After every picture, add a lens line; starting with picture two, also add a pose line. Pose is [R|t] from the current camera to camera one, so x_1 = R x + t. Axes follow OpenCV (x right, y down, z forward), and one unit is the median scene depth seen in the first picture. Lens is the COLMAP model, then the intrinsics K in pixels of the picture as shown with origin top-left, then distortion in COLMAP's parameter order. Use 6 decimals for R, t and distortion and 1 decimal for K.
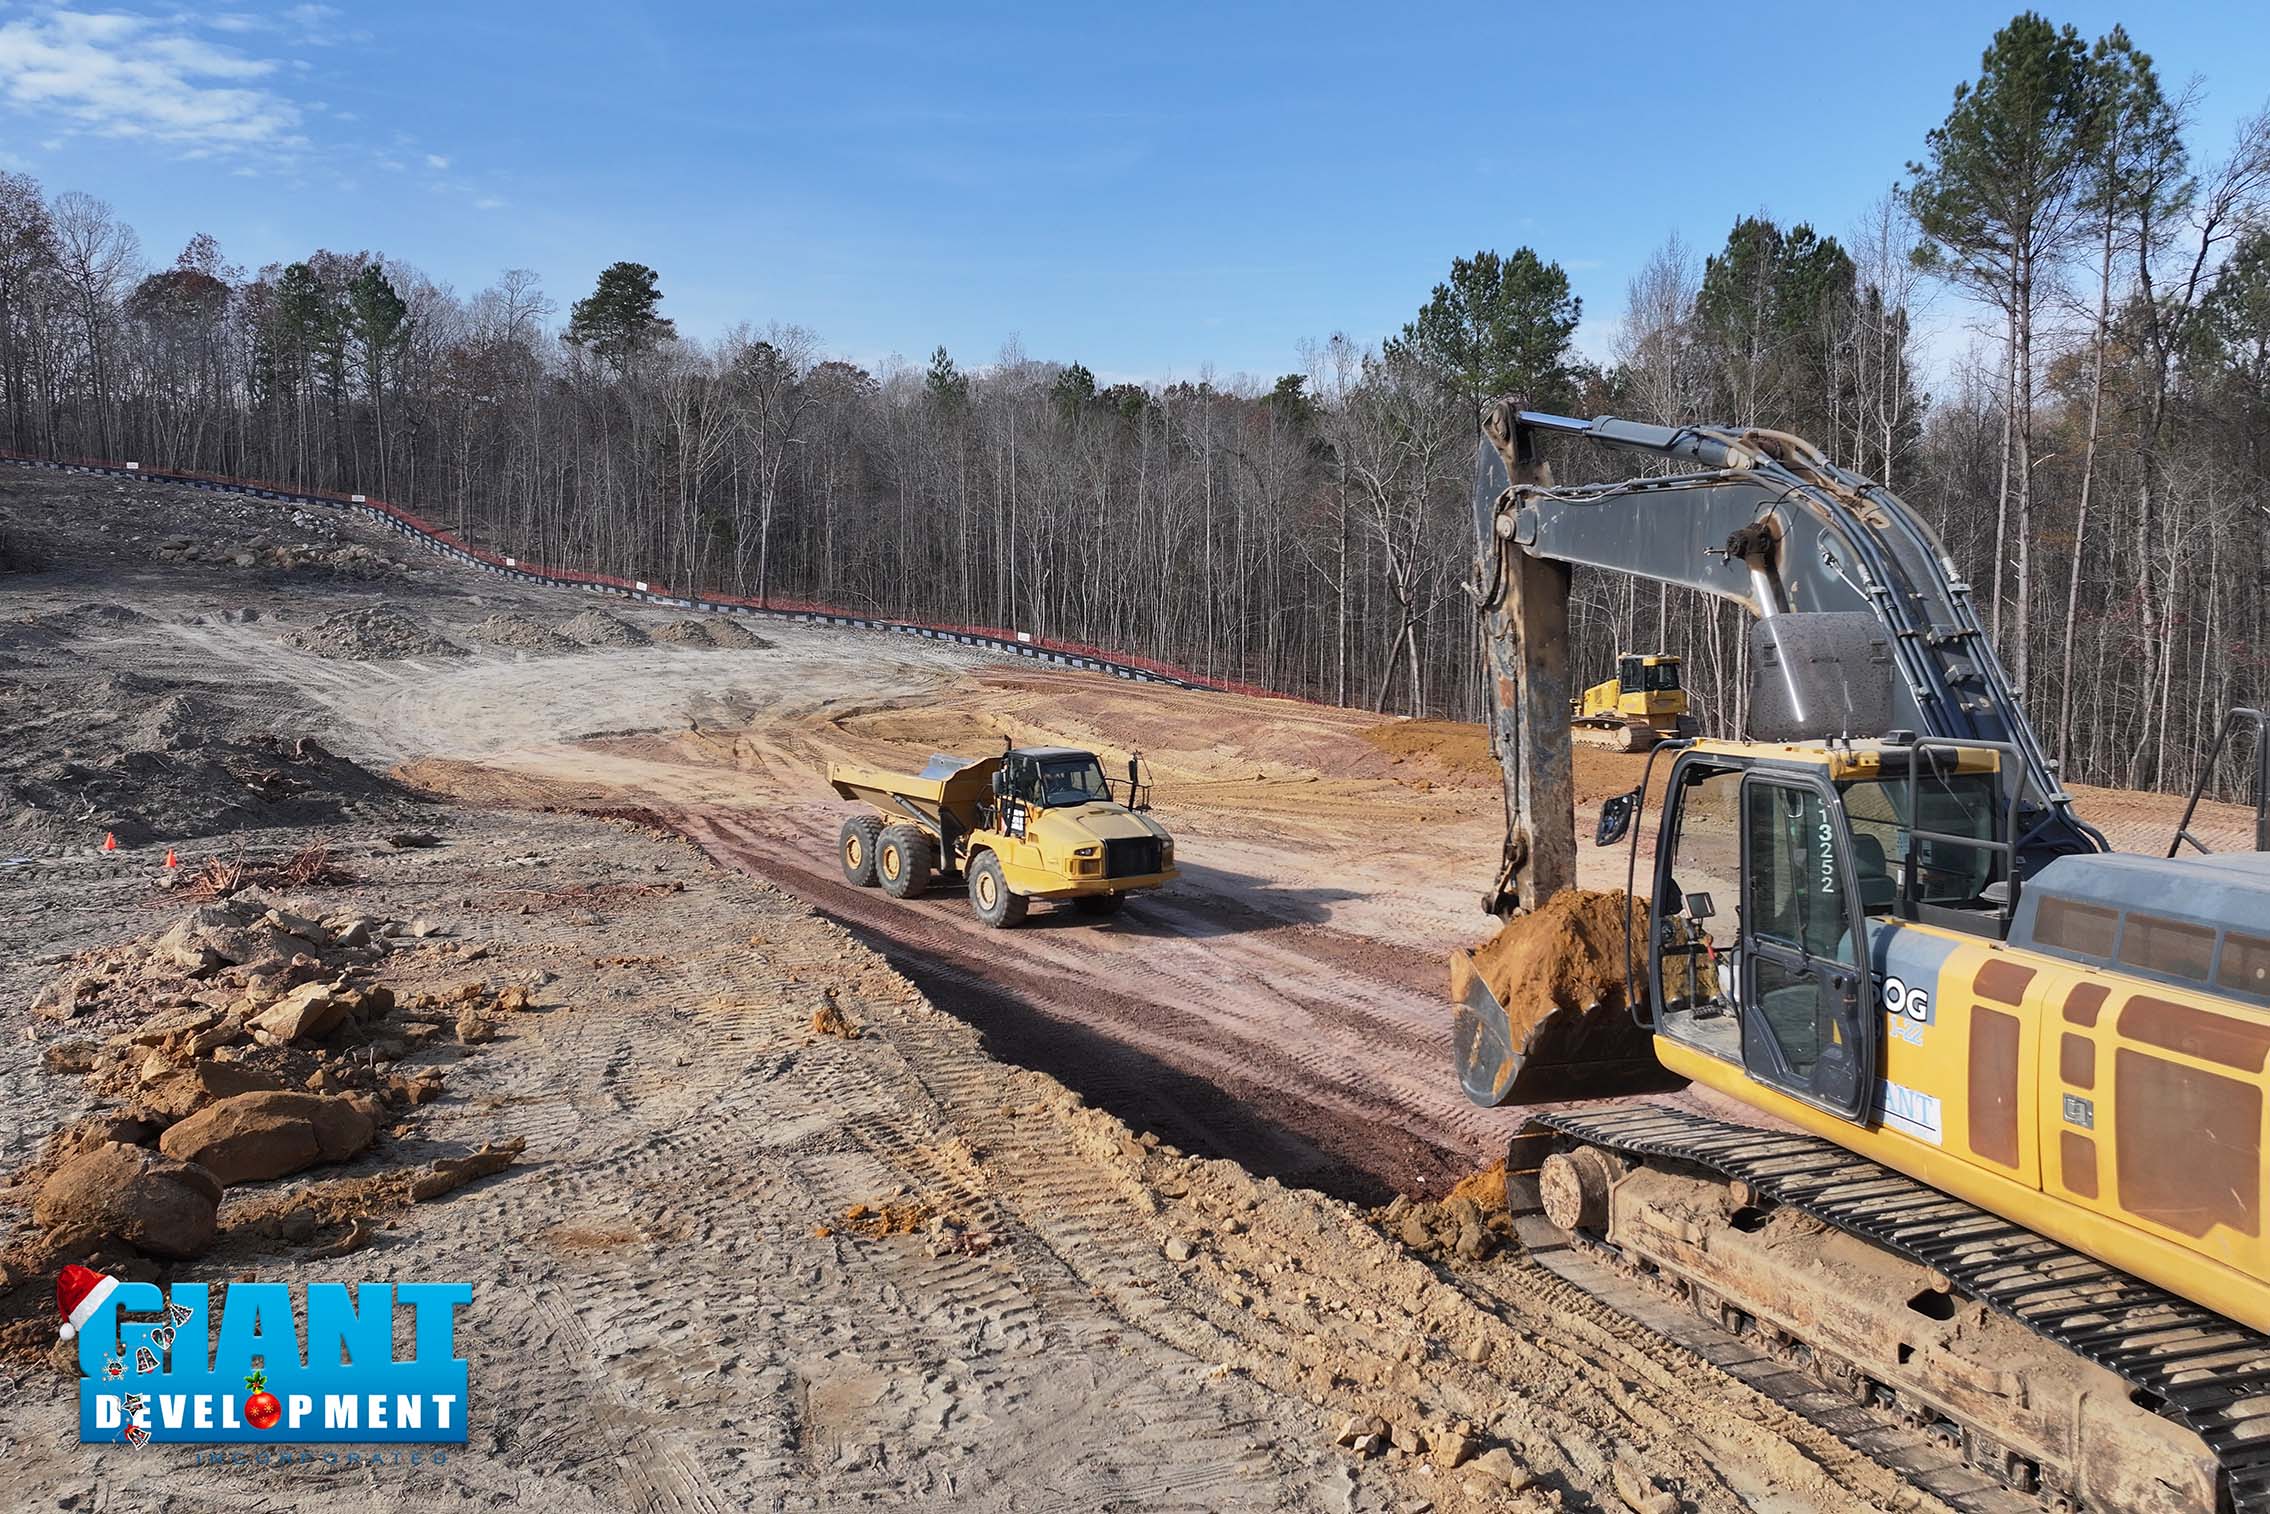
lens RADIAL K [[2312.0, 0, 1135.0], [0, 2312.0, 757.0], [0, 0, 1]] dist [0.017636, -0.045723]
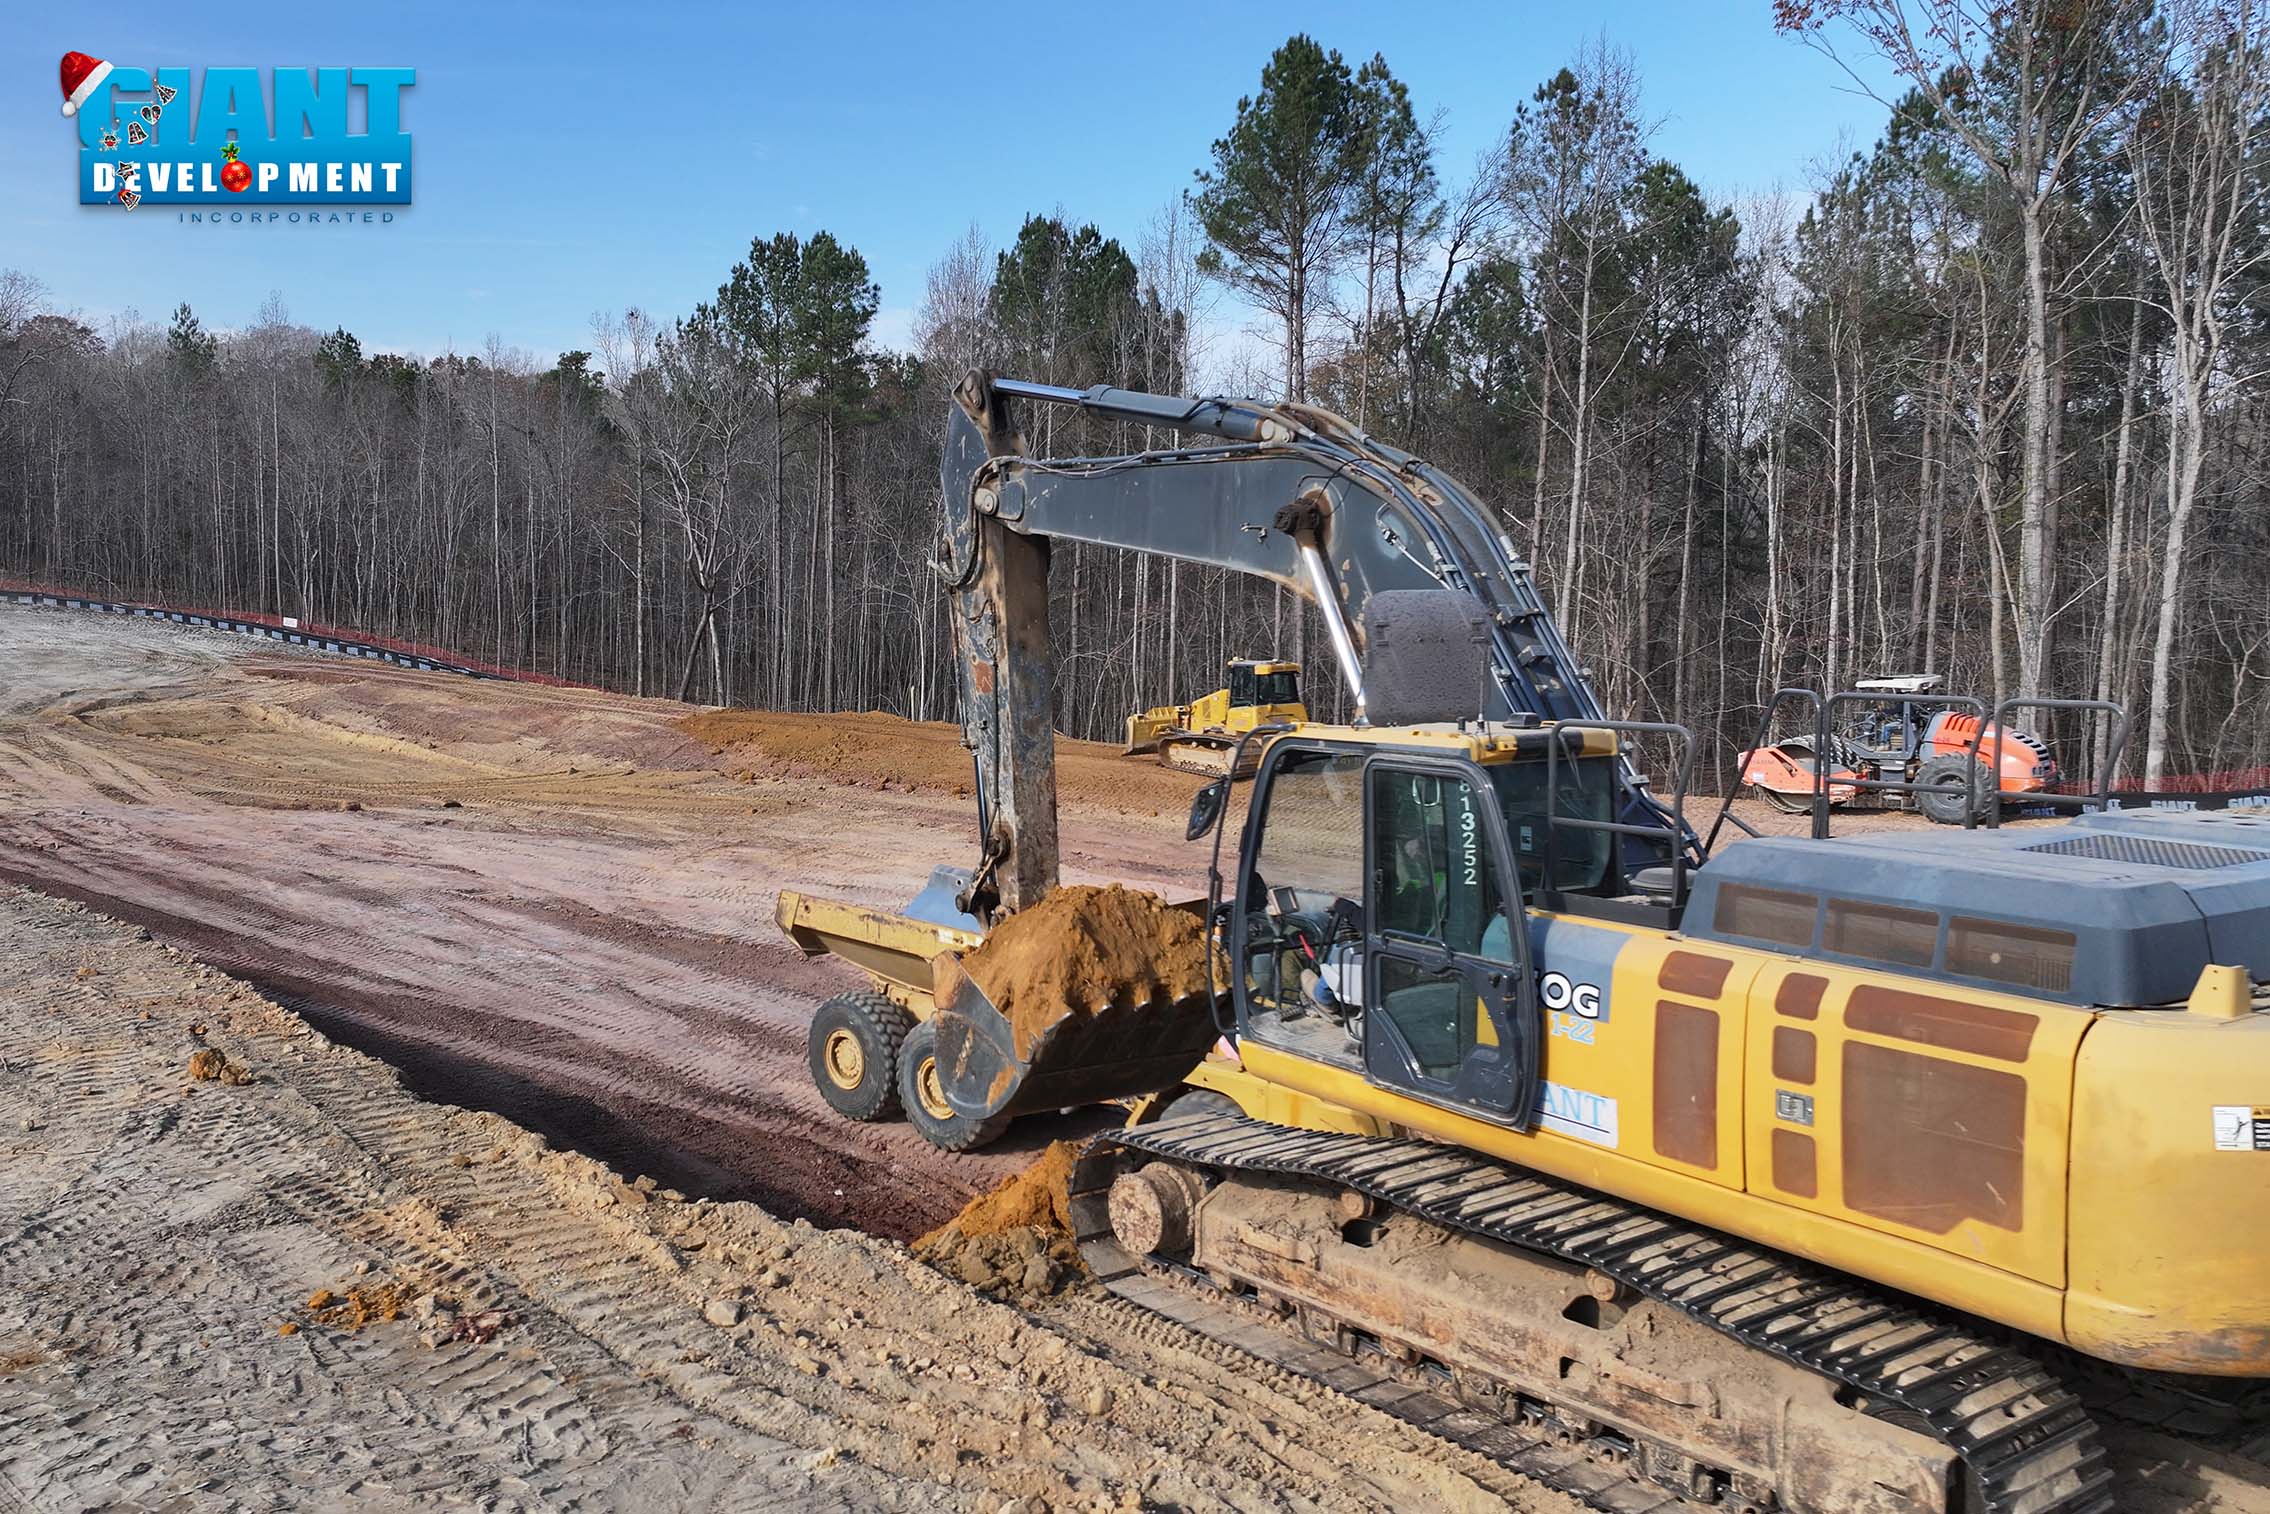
lens RADIAL K [[2312.0, 0, 1135.0], [0, 2312.0, 757.0], [0, 0, 1]] dist [0.017636, -0.045723]
pose [[0.950718, -0.012817, 0.309791, -0.082412], [0.011433, 0.999915, 0.006282, -0.000772], [-0.309845, -0.002430, 0.950784, 0.097460]]
